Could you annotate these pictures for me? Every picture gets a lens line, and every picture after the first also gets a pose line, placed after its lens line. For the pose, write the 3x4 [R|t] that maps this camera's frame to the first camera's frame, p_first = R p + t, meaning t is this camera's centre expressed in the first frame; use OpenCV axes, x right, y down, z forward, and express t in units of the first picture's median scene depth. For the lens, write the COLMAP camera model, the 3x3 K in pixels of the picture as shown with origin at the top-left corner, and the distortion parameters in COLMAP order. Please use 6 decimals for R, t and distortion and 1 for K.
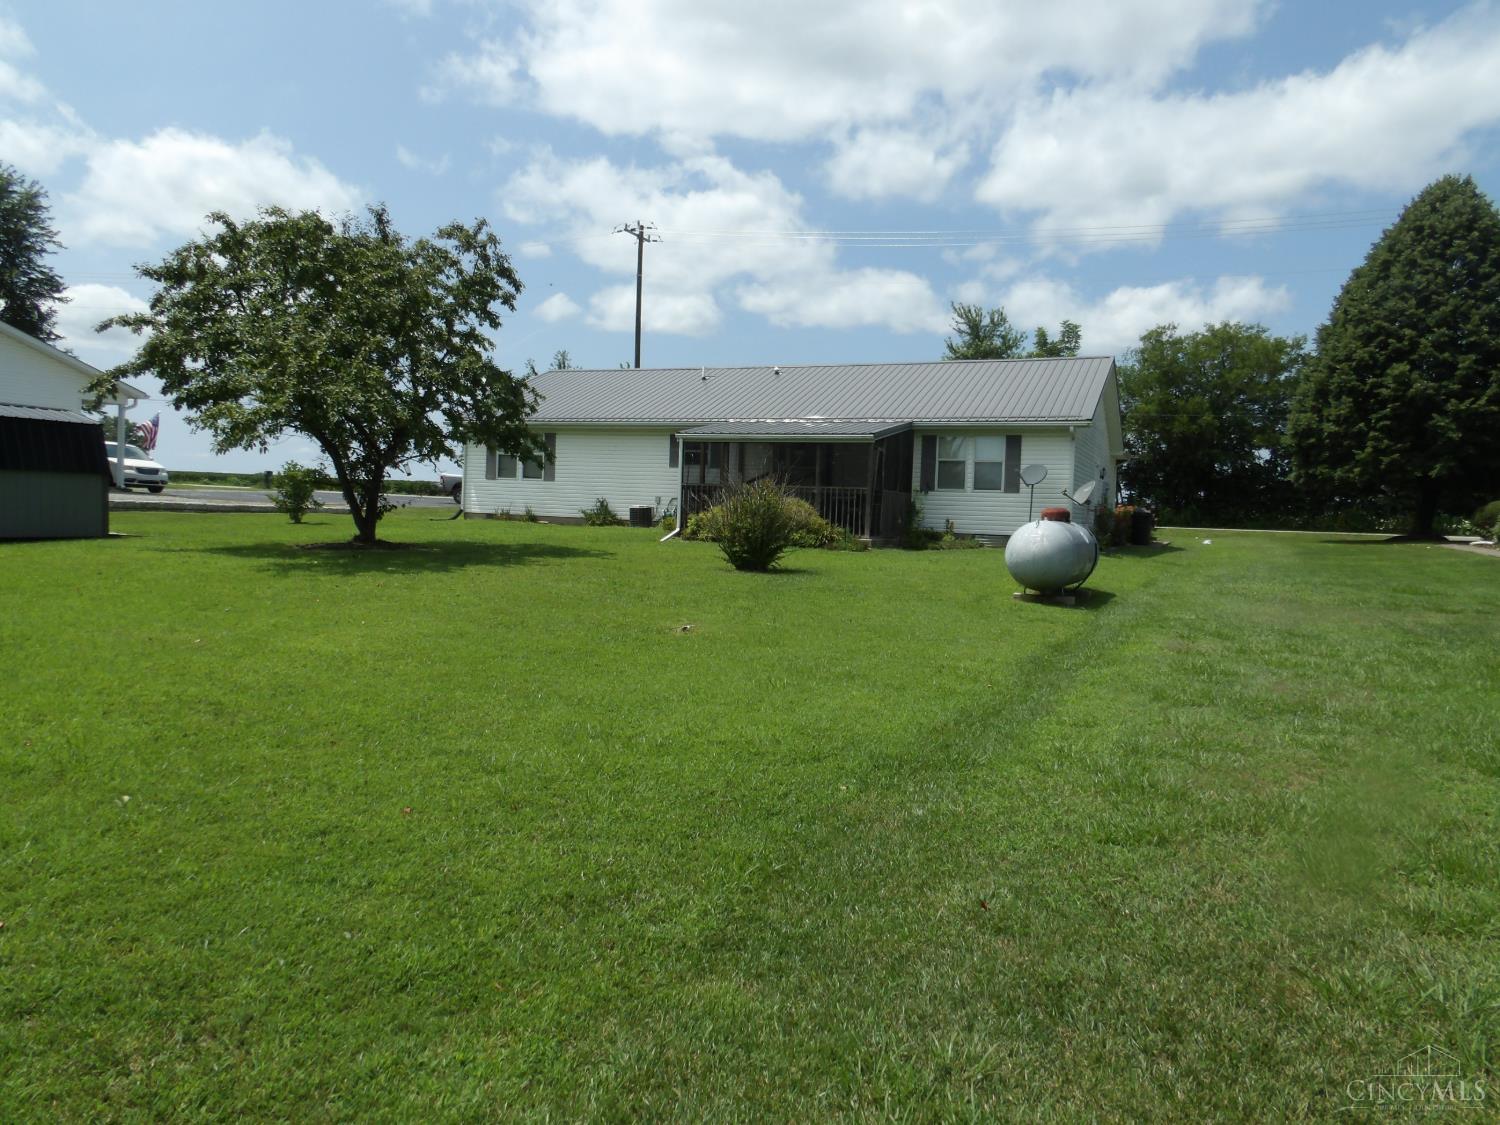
lens RADIAL K [[1079.6, 0, 751.2], [0, 1079.6, 552.6], [0, 0, 1]] dist [-0.018054, 0.024915]
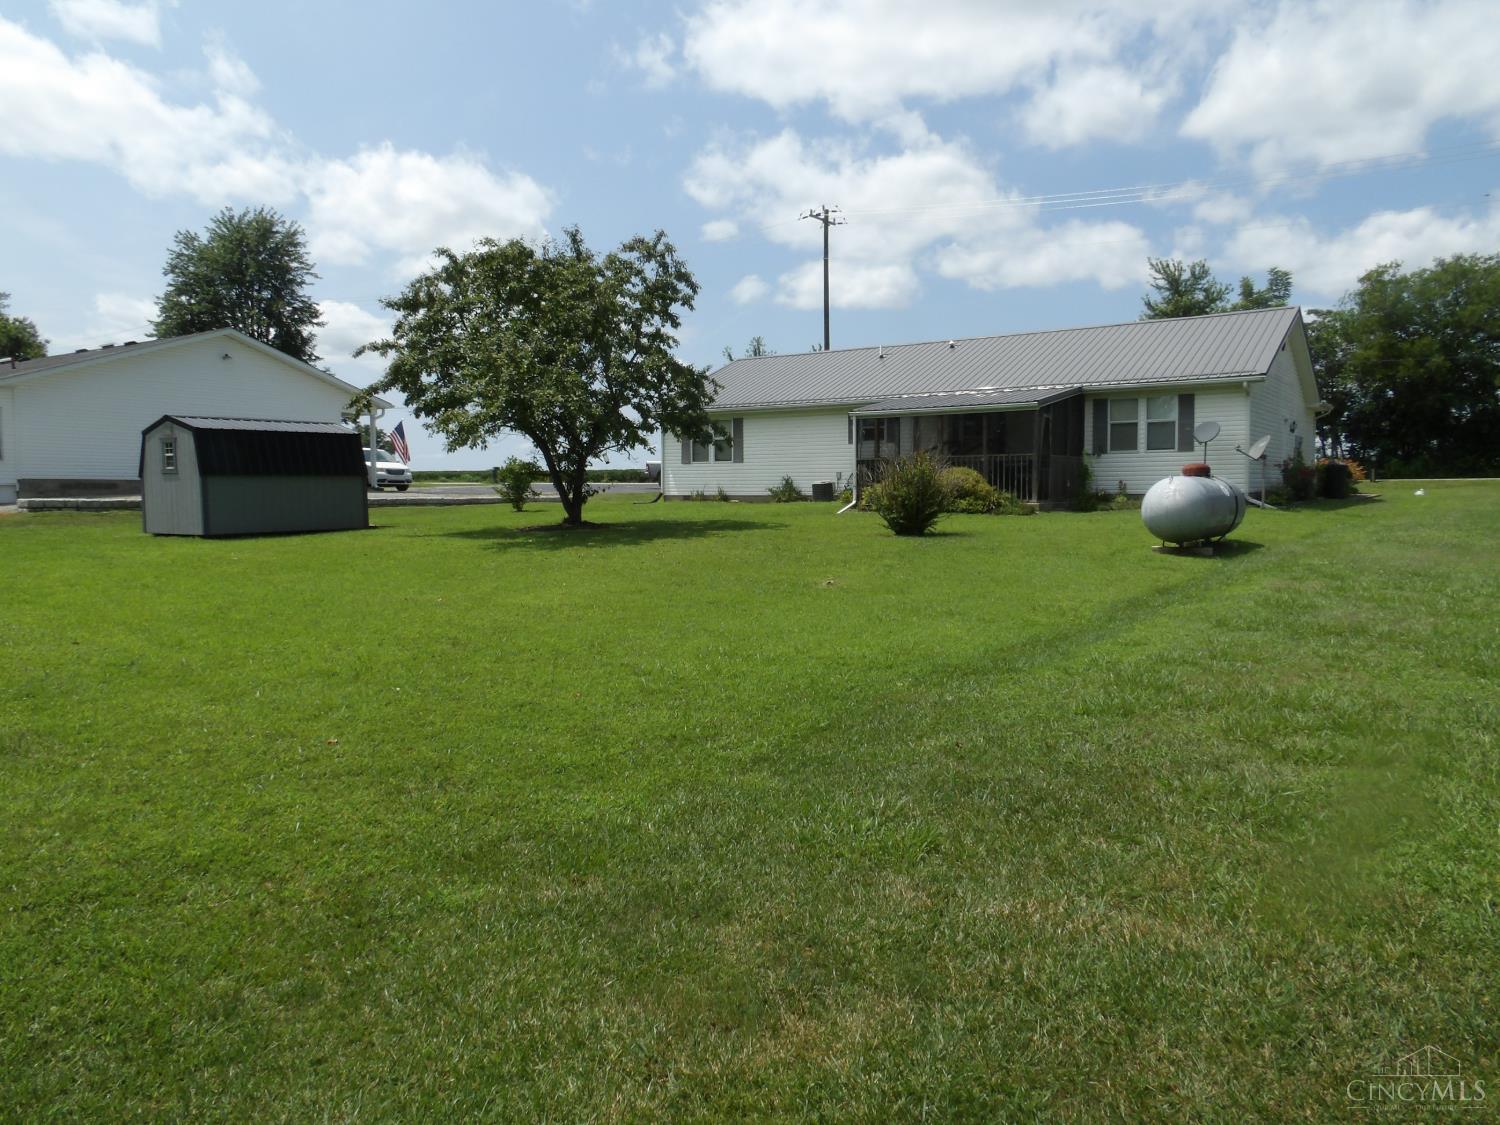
lens RADIAL K [[1079.6, 0, 747.9], [0, 1079.6, 556.2], [0, 0, 1]] dist [-0.018054, 0.024915]
pose [[0.980061, -0.032789, -0.195970, 0.035901], [0.037474, 0.999093, 0.020242, 0.006458], [0.195129, -0.027183, 0.980401, -0.067863]]
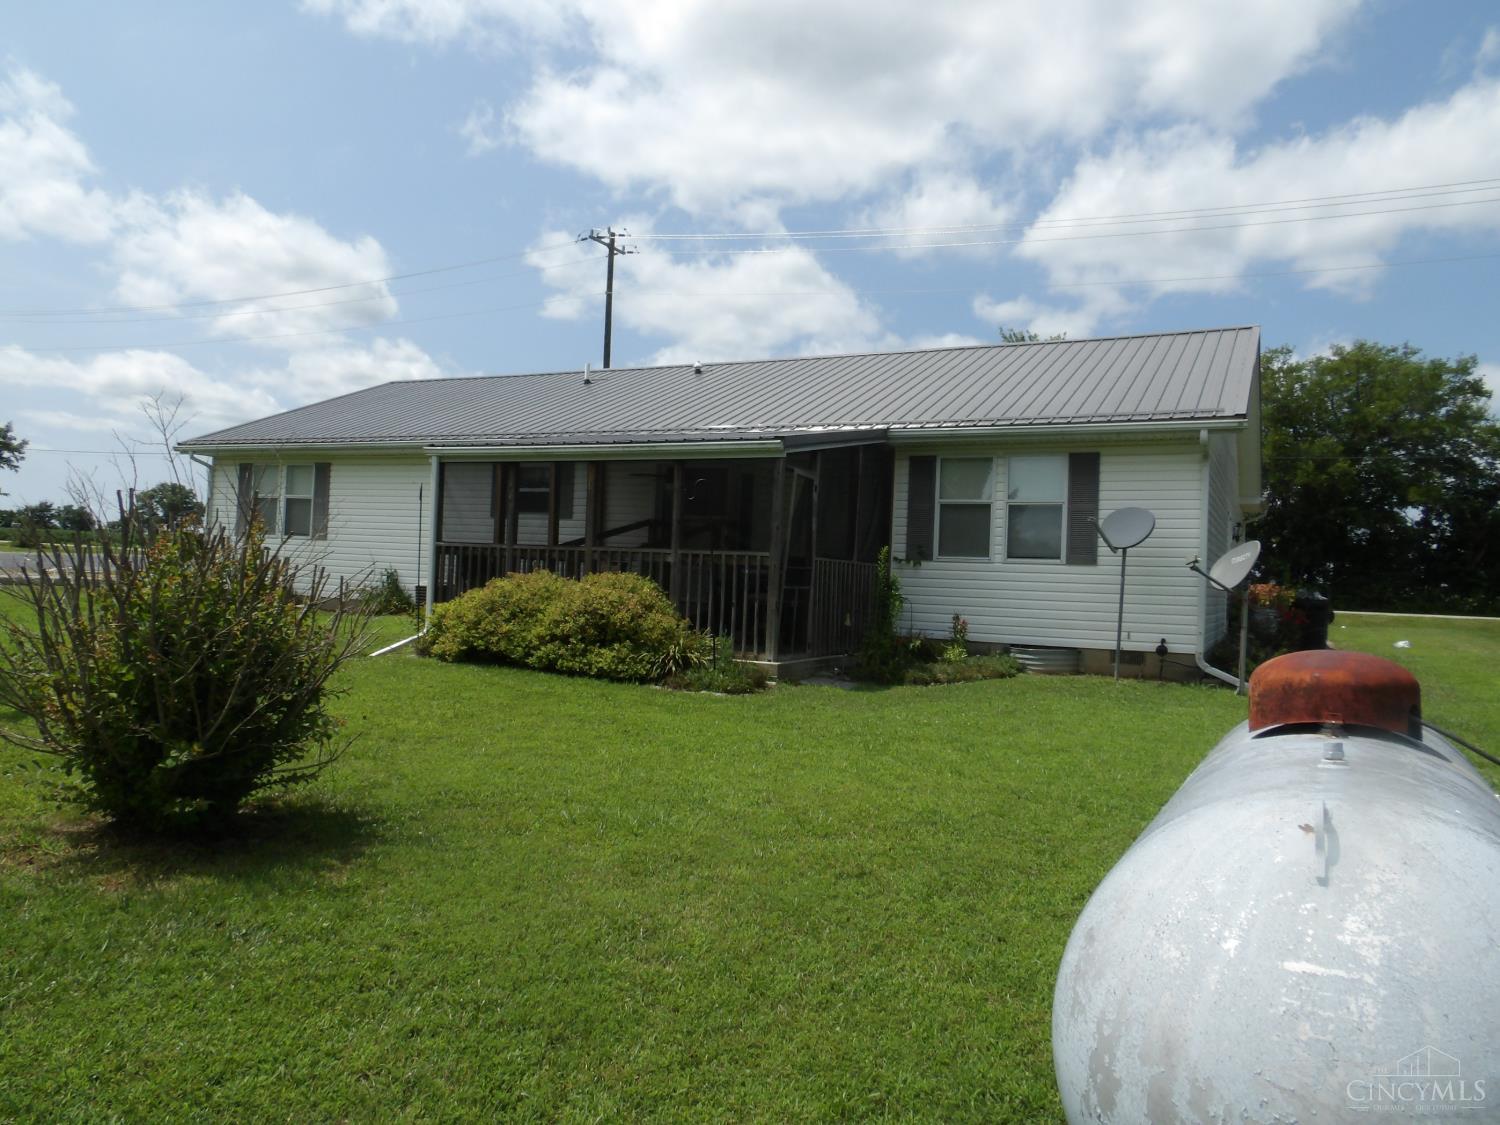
lens RADIAL K [[1079.6, 0, 744.1], [0, 1079.6, 535.6], [0, 0, 1]] dist [-0.018054, 0.024915]
pose [[0.998031, 0.005271, -0.062504, 0.116951], [-0.010144, 0.996909, -0.077910, -0.028629], [0.061900, 0.078391, 0.994999, 0.493838]]
